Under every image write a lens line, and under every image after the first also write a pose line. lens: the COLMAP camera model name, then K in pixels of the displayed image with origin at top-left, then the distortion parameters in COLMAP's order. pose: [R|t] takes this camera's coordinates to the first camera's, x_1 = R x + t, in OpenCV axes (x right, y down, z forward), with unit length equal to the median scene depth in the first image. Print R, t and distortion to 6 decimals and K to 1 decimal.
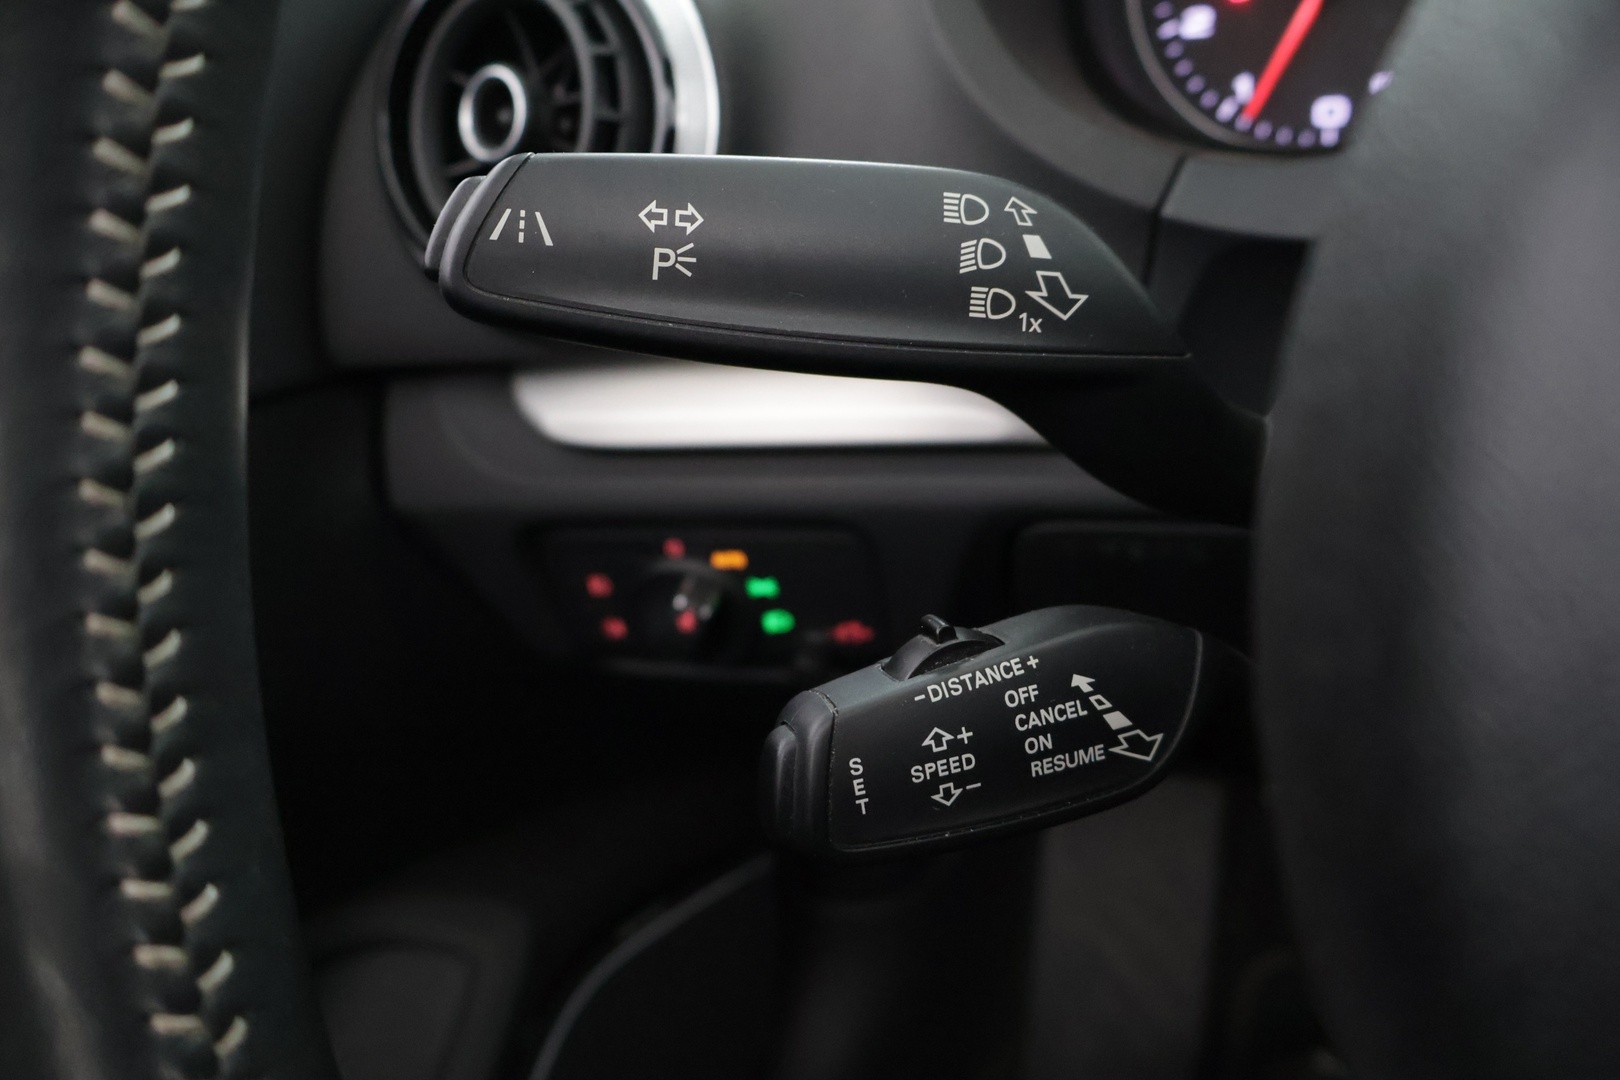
lens RADIAL K [[1370.9, 0, 818.9], [0, 1370.9, 539.7], [0, 0, 1]] dist [0.001310, 0.000314]
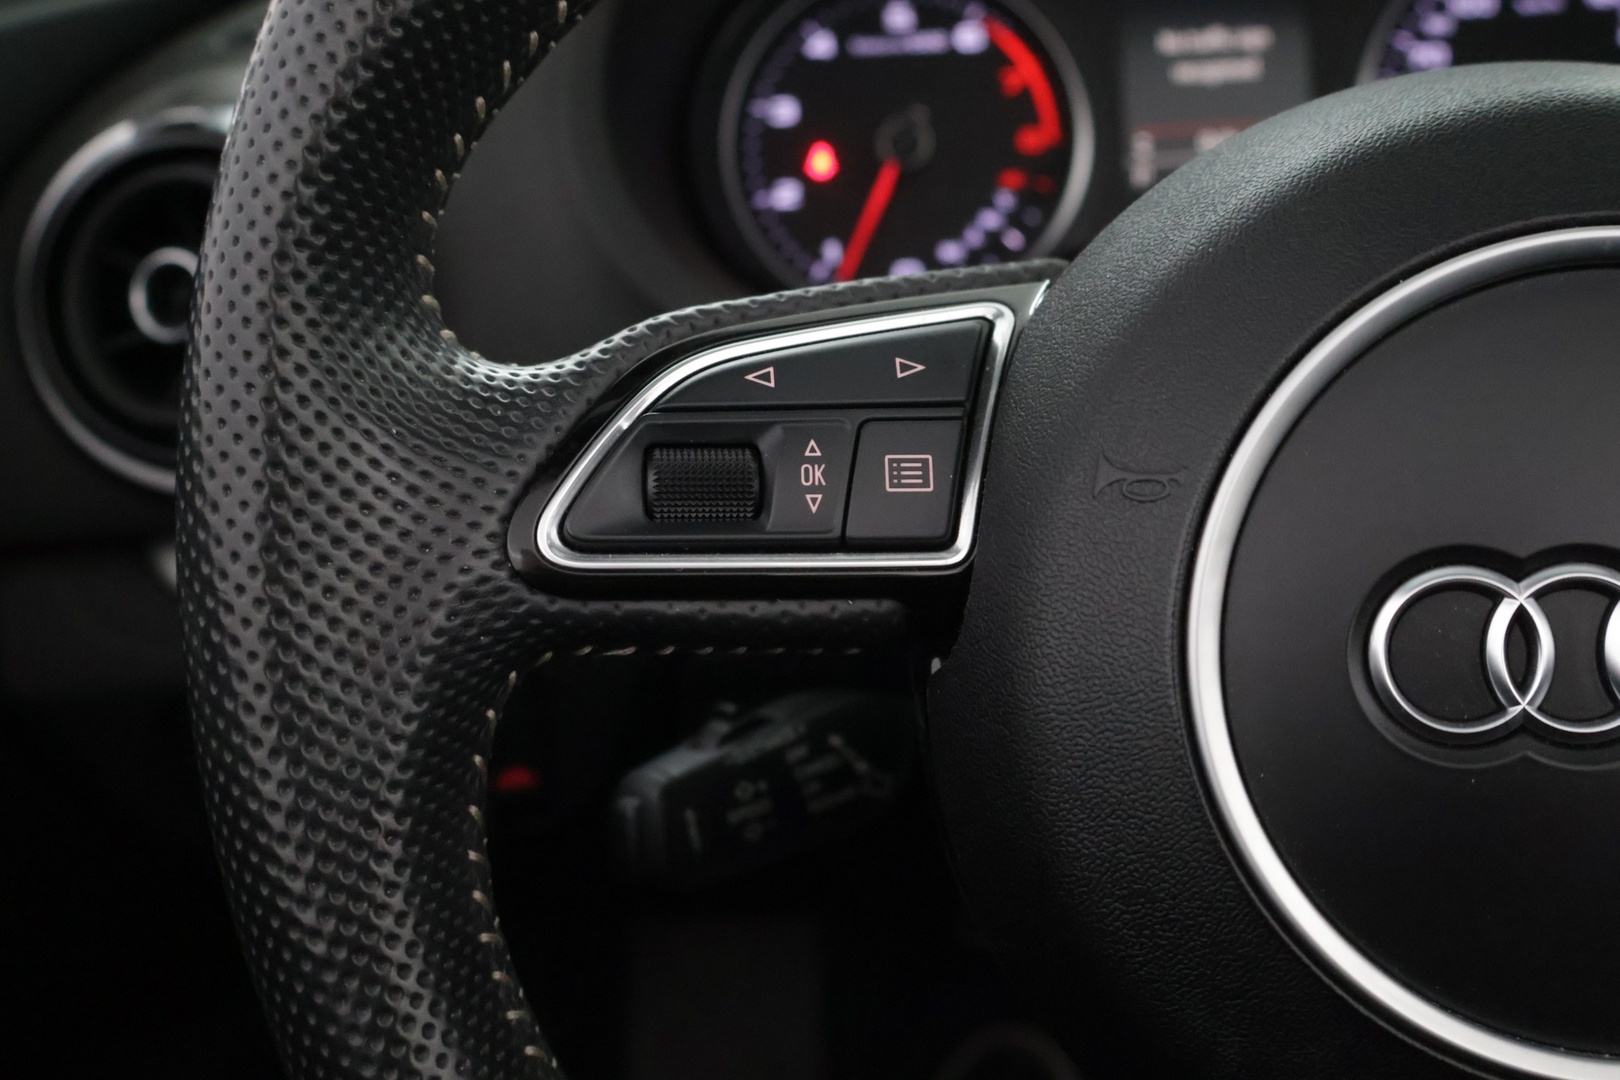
lens RADIAL K [[1866.0, 0, 808.7], [0, 1866.0, 536.0], [0, 0, 1]] dist [0.020138, 0.000000]
pose [[0.940148, -0.058451, 0.335716, -0.282393], [0.093357, 0.991666, -0.088784, 0.040641], [-0.327729, 0.114812, 0.937770, -0.479986]]
